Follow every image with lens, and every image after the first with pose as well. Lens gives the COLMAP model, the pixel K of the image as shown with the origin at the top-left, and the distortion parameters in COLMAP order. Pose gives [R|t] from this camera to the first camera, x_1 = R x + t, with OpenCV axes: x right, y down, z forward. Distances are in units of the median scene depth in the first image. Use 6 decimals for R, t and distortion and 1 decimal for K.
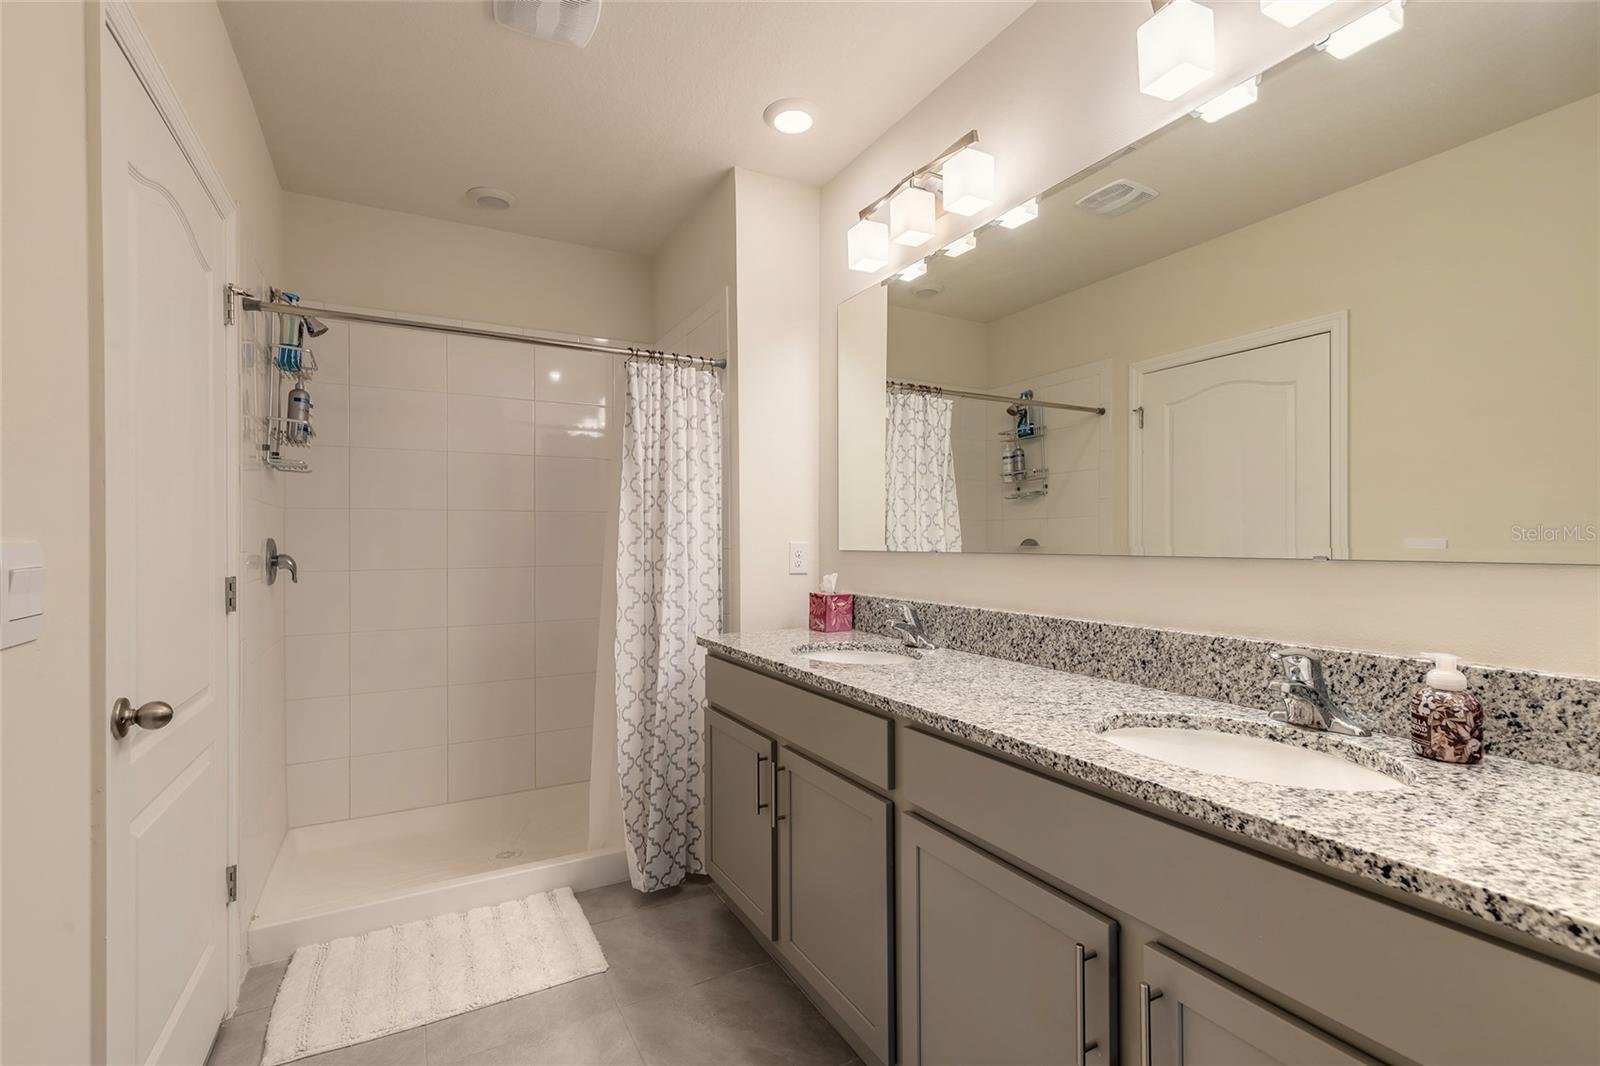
lens RADIAL K [[720.2, 0, 794.5], [0, 720.2, 539.6], [0, 0, 1]] dist [0.002376, 0.000166]
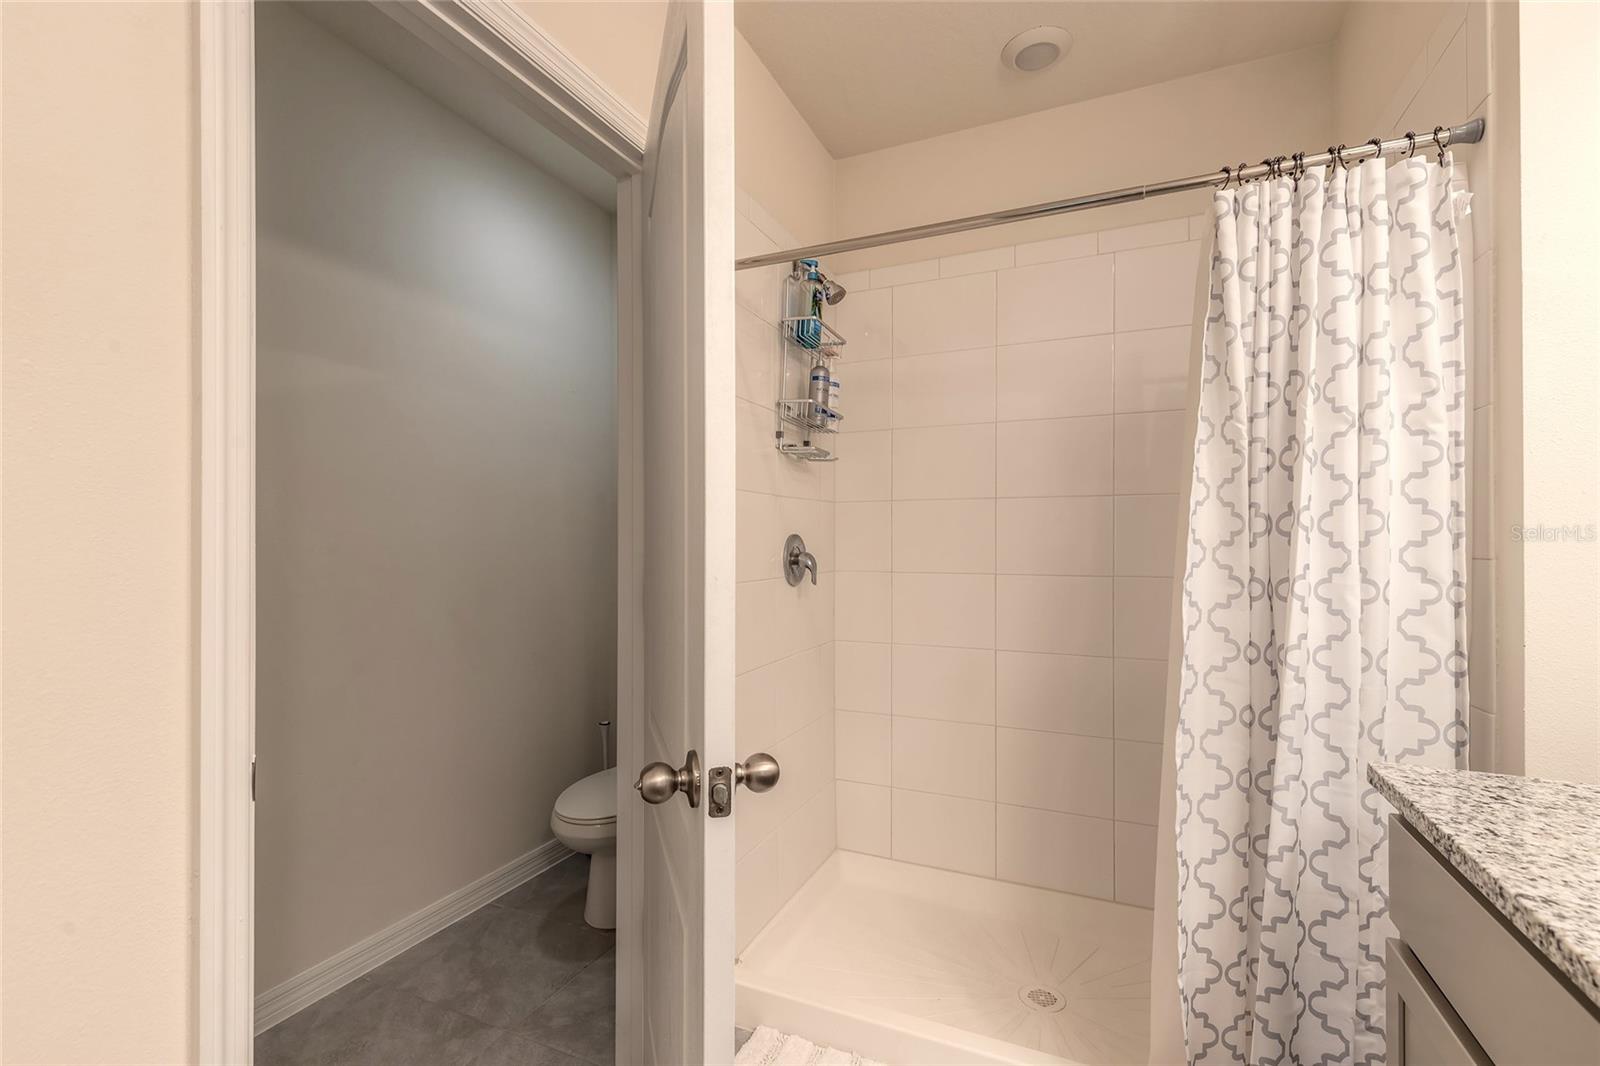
lens RADIAL K [[720.2, 0, 794.5], [0, 720.2, 539.6], [0, 0, 1]] dist [0.002376, 0.000166]
pose [[0.607057, 0.004319, -0.794647, -0.001514], [-0.002052, 0.999990, 0.003868, 0.000584], [0.794656, -0.000717, 0.607060, 0.438997]]
